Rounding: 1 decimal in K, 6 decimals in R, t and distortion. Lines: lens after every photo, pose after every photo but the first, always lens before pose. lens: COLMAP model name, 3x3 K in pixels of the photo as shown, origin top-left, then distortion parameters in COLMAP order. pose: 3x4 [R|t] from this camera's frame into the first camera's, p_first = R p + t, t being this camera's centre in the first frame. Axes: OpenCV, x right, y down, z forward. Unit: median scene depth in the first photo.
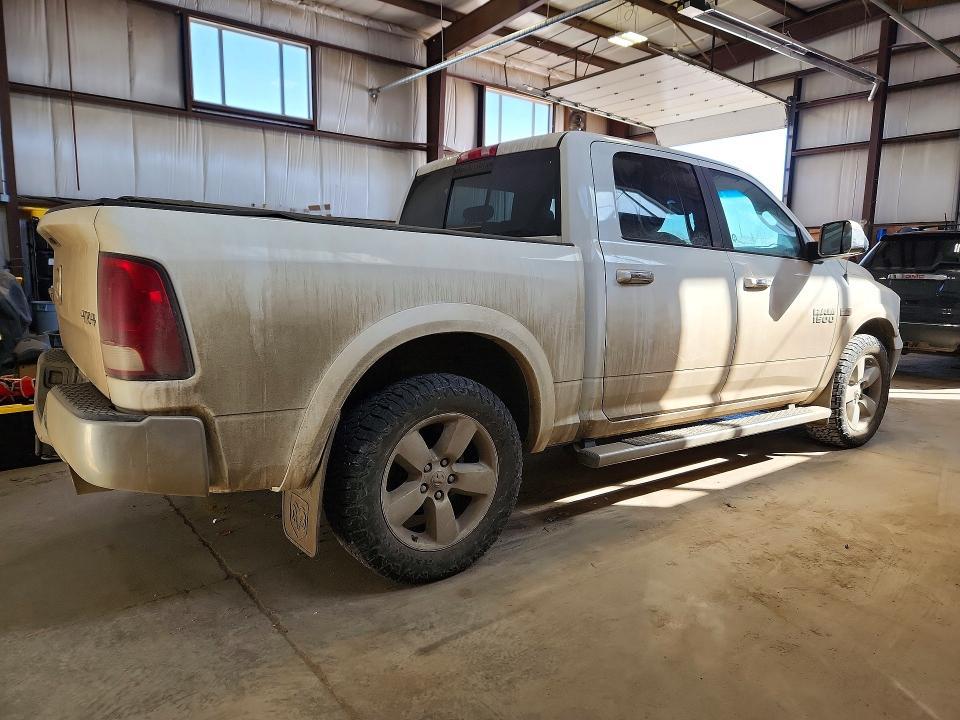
lens RADIAL K [[644.2, 0, 476.1], [0, 644.2, 356.3], [0, 0, 1]] dist [0.098301, -0.095433]
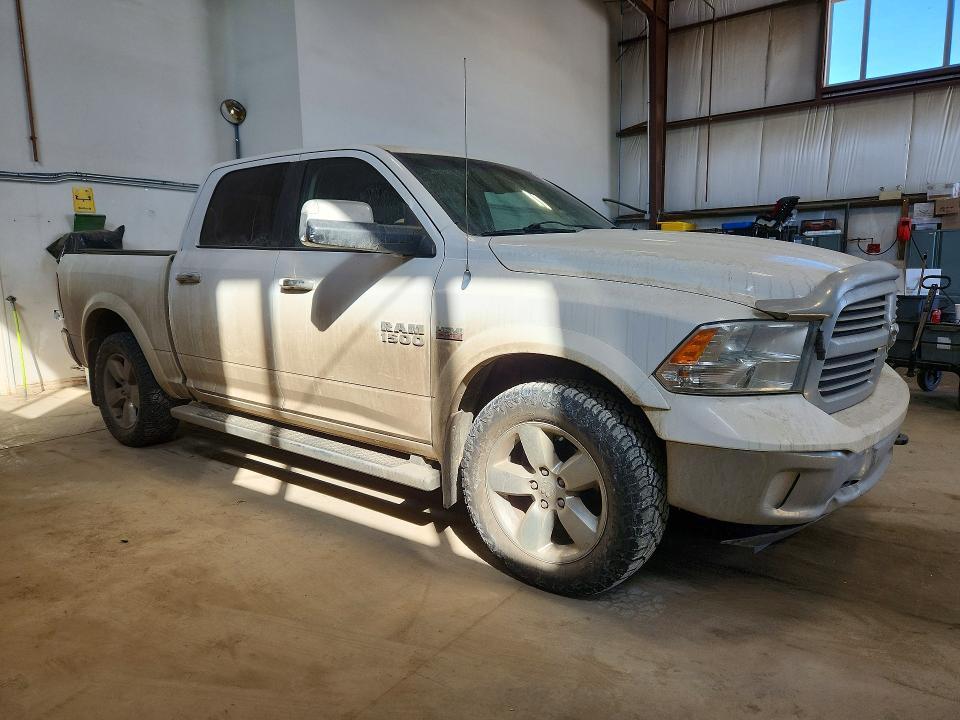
lens RADIAL K [[644.2, 0, 476.1], [0, 644.2, 356.3], [0, 0, 1]] dist [0.098301, -0.095433]
pose [[0.250732, 0.114248, -0.961291, 1.368349], [-0.108198, 0.990097, 0.089451, -0.122873], [0.961991, 0.081581, 0.260610, 1.022471]]
